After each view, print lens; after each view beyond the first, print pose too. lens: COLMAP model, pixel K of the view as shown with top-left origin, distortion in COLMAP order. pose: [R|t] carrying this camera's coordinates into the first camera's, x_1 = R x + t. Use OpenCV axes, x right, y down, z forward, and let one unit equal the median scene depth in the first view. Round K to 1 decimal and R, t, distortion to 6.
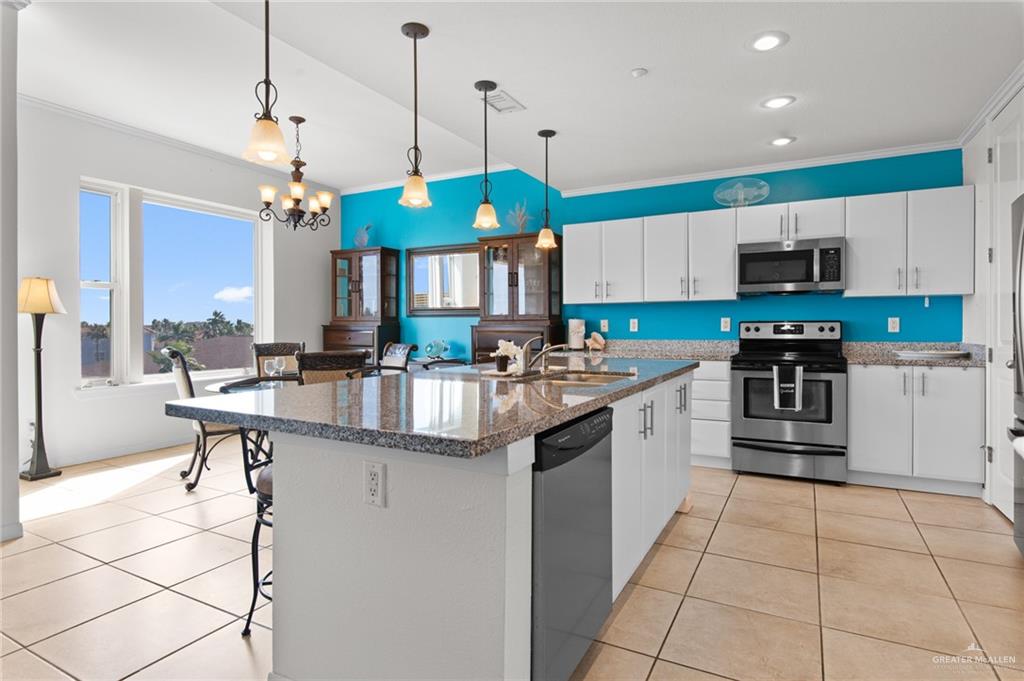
lens RADIAL K [[536.5, 0, 519.3], [0, 536.5, 331.6], [0, 0, 1]] dist [-0.001409, -0.002810]
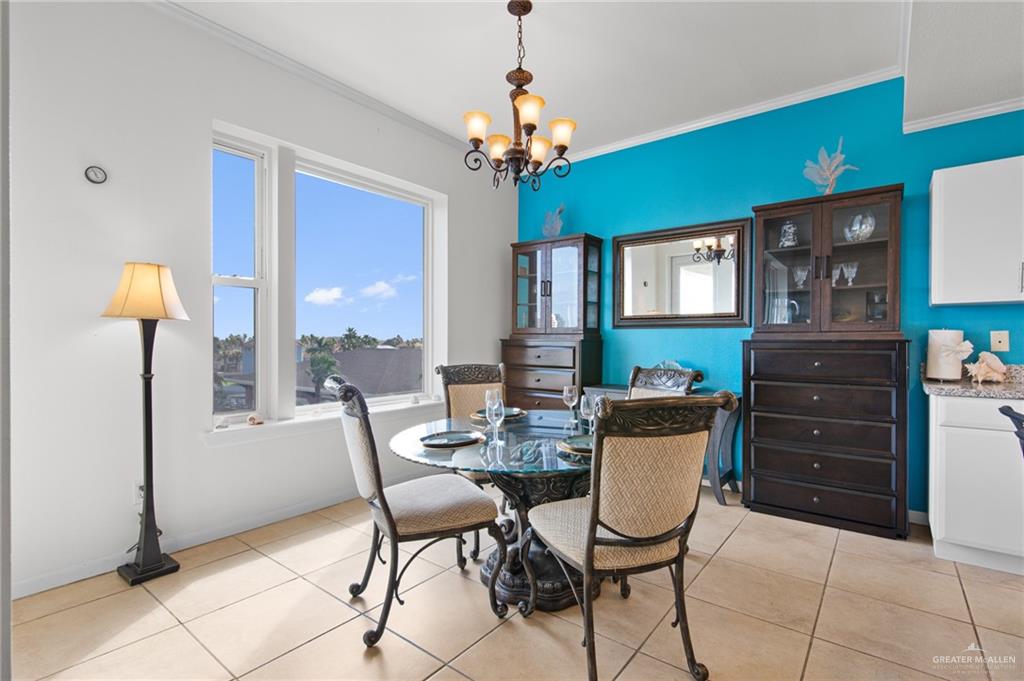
lens RADIAL K [[476.8, 0, 507.1], [0, 476.8, 344.3], [0, 0, 1]] dist [0.001839, 0.000824]
pose [[0.981291, 0.004119, -0.192485, -0.272551], [-0.004698, 0.999986, -0.002552, -0.003333], [0.192472, 0.003408, 0.981297, 0.388122]]
